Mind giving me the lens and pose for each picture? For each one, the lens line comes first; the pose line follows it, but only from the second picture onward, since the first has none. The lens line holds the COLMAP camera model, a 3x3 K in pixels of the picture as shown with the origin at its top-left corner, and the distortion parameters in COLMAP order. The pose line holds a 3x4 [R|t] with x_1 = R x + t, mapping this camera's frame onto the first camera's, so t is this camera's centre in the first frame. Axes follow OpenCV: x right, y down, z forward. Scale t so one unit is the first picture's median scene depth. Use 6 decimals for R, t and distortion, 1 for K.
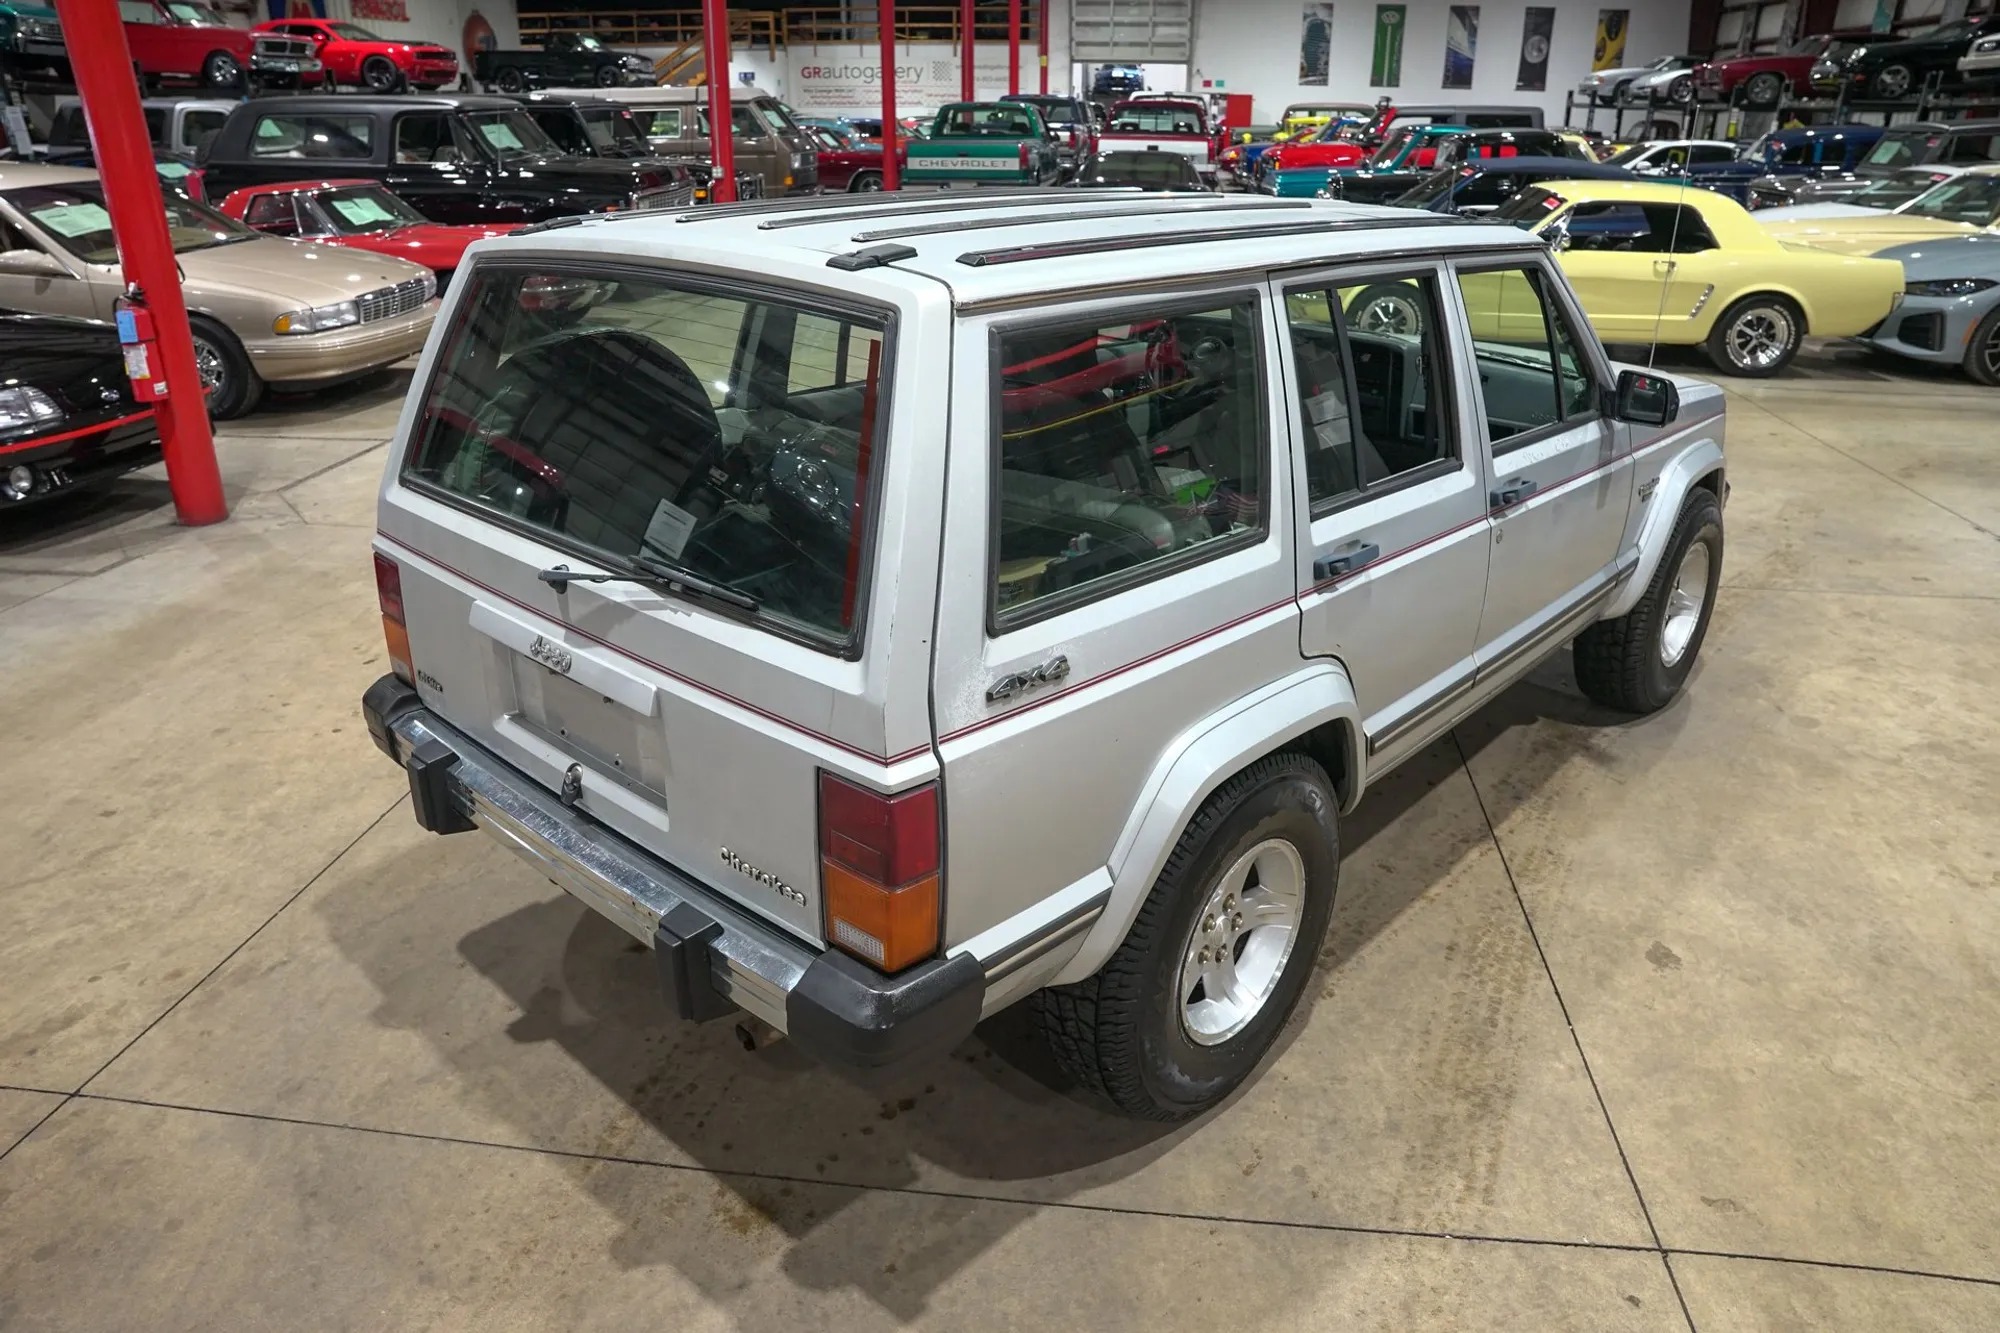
lens RADIAL K [[1374.4, 0, 1006.1], [0, 1374.4, 664.3], [0, 0, 1]] dist [-0.145519, 0.116478]
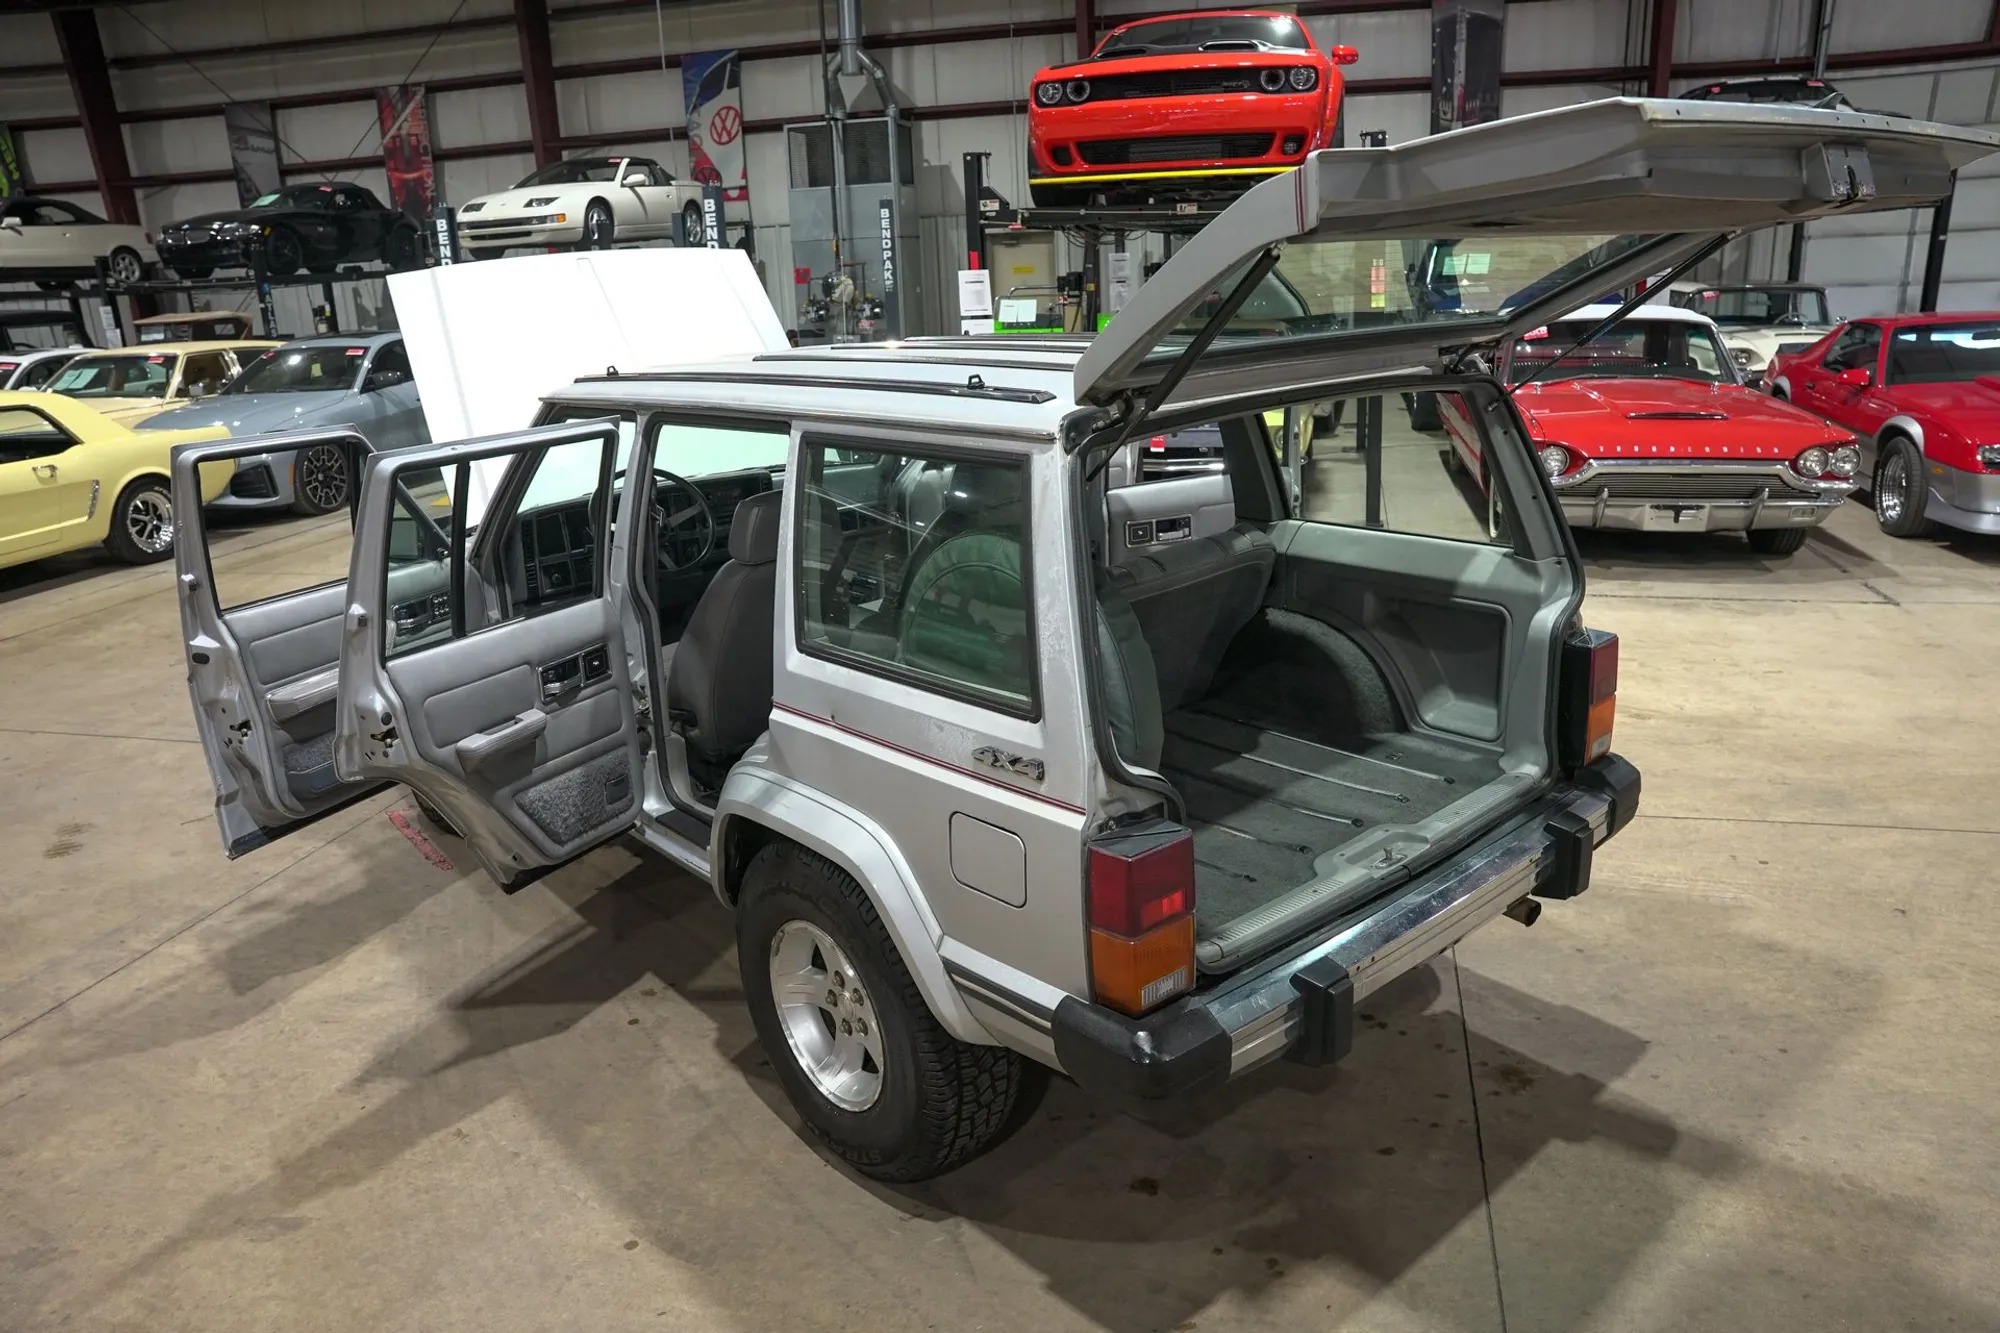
lens RADIAL K [[1374.4, 0, 1006.1], [0, 1374.4, 664.3], [0, 0, 1]] dist [-0.145519, 0.116478]
pose [[0.113311, -0.297682, 0.947917, -0.978393], [0.421915, 0.878183, 0.225349, -0.316565], [-0.899527, 0.374406, 0.225105, 0.726294]]
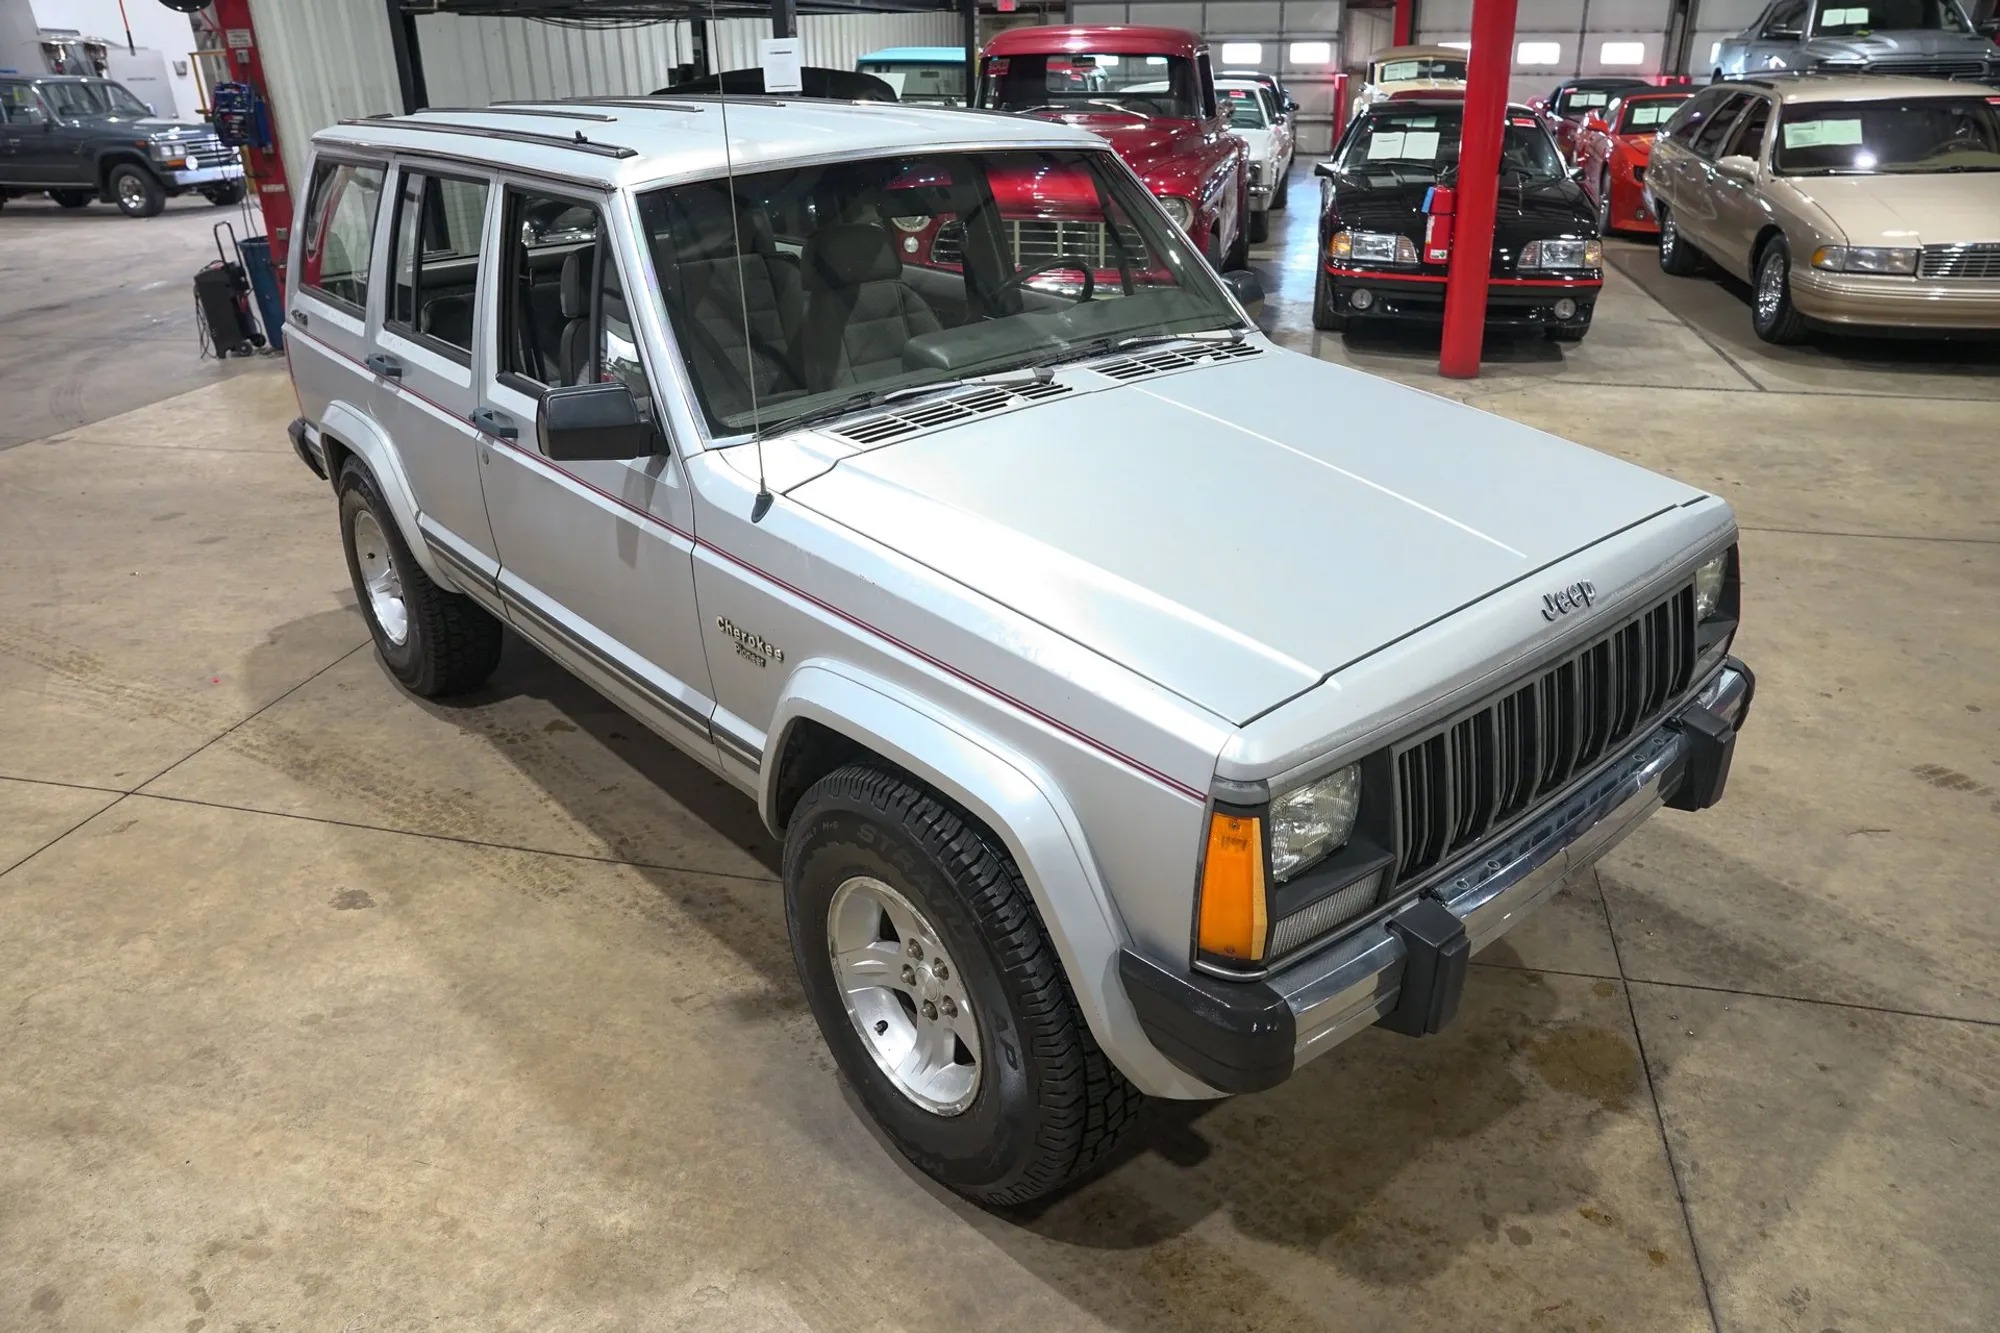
lens RADIAL K [[1374.4, 0, 1006.1], [0, 1374.4, 664.3], [0, 0, 1]] dist [-0.145519, 0.116478]
pose [[-0.112164, 0.414923, -0.902917, 1.204886], [-0.365061, 0.827903, 0.425801, -0.500384], [0.924202, 0.377379, 0.058611, 1.266975]]
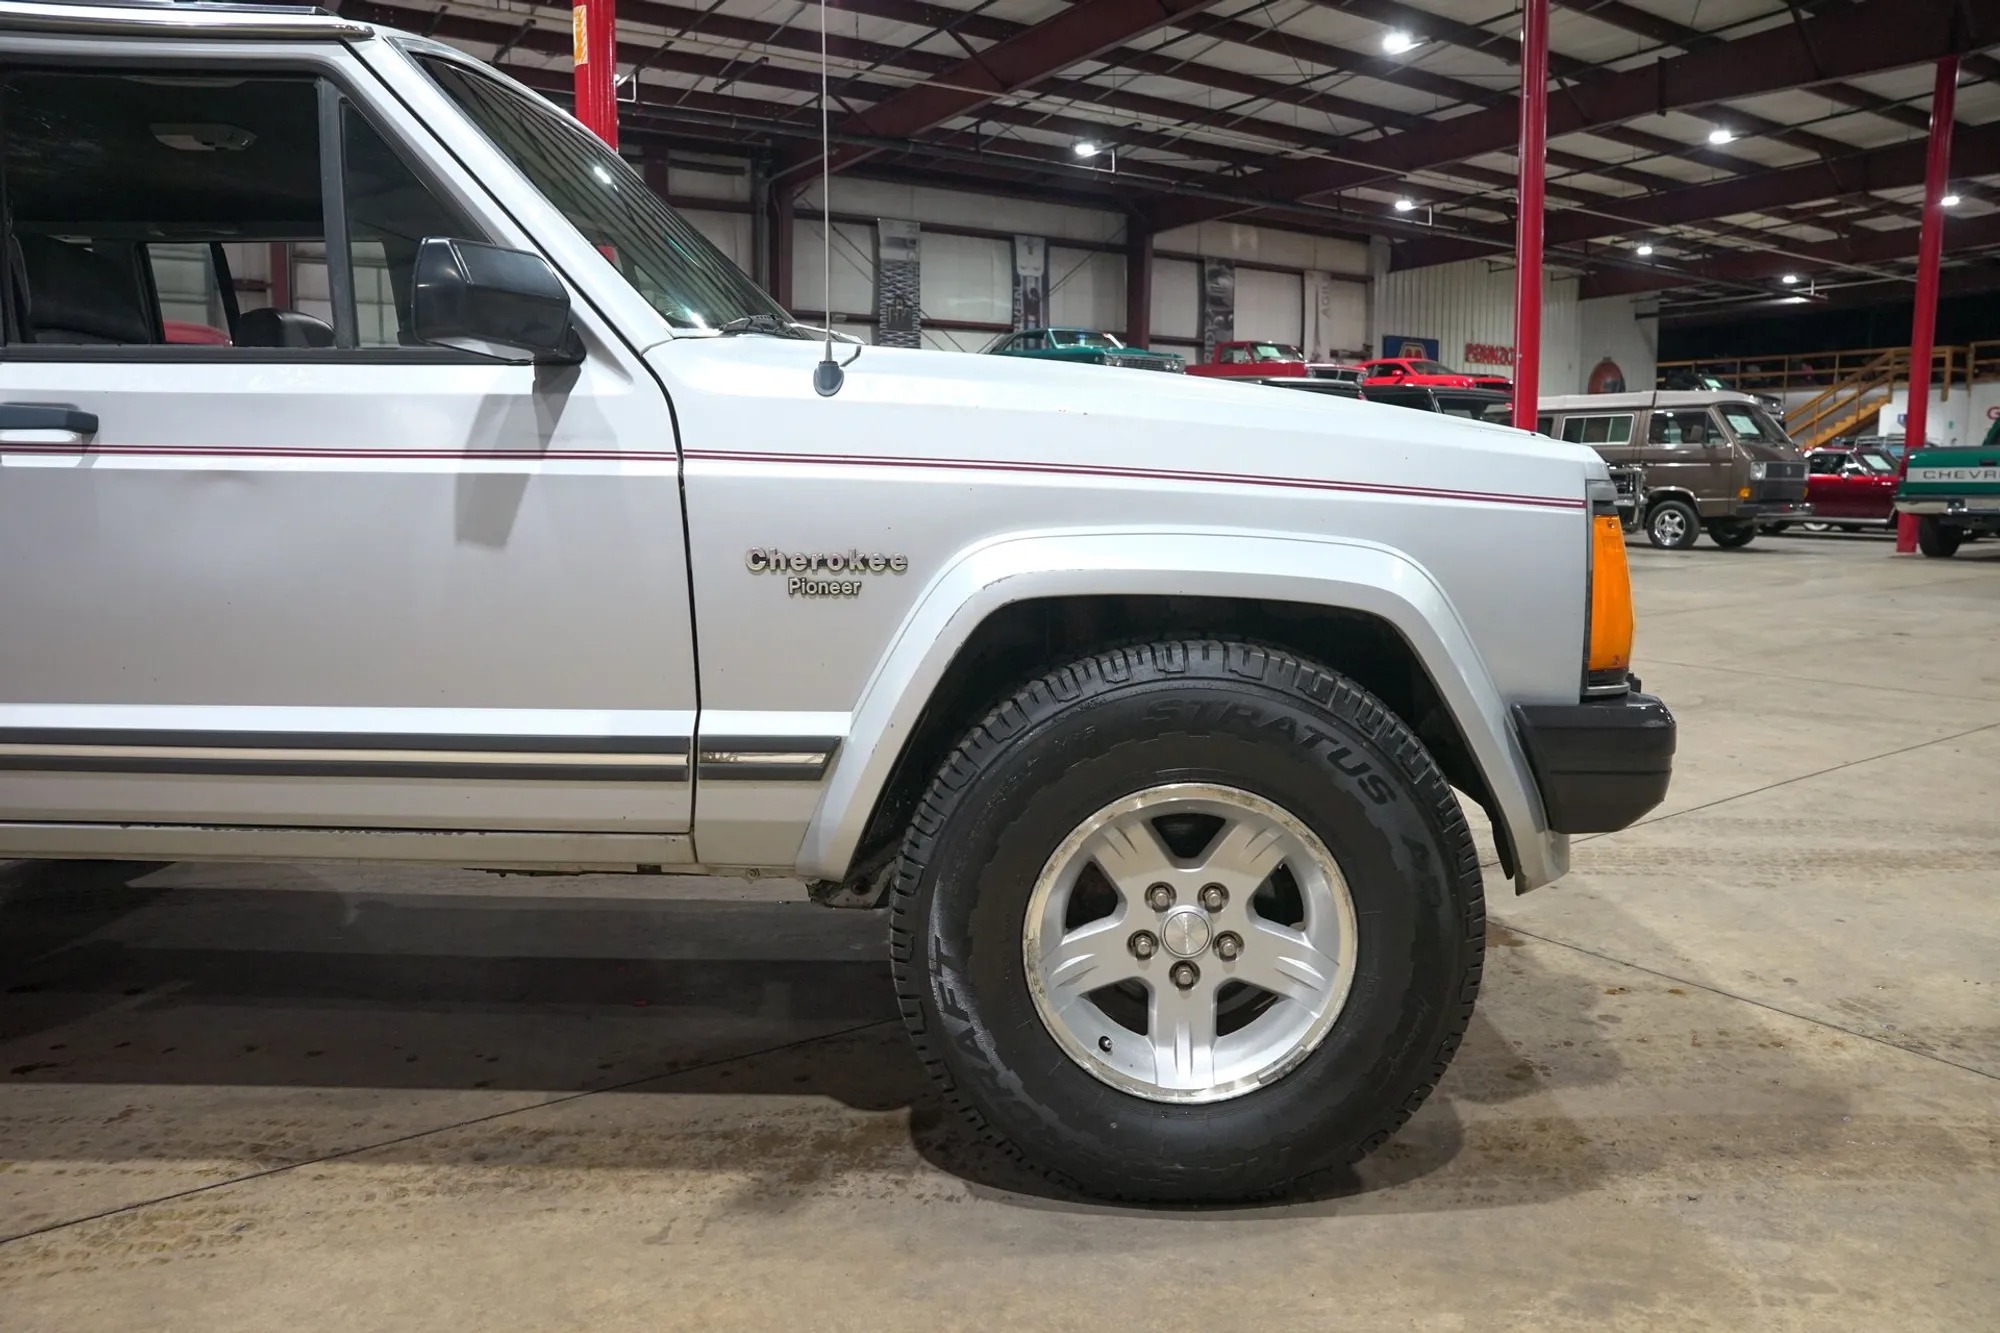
lens RADIAL K [[1374.4, 0, 1006.1], [0, 1374.4, 664.3], [0, 0, 1]] dist [-0.145519, 0.116478]
pose [[0.657657, 0.093925, -0.747440, 1.000631], [-0.283170, 0.950253, -0.129745, -0.073143], [0.698071, 0.296980, 0.651537, 0.903158]]
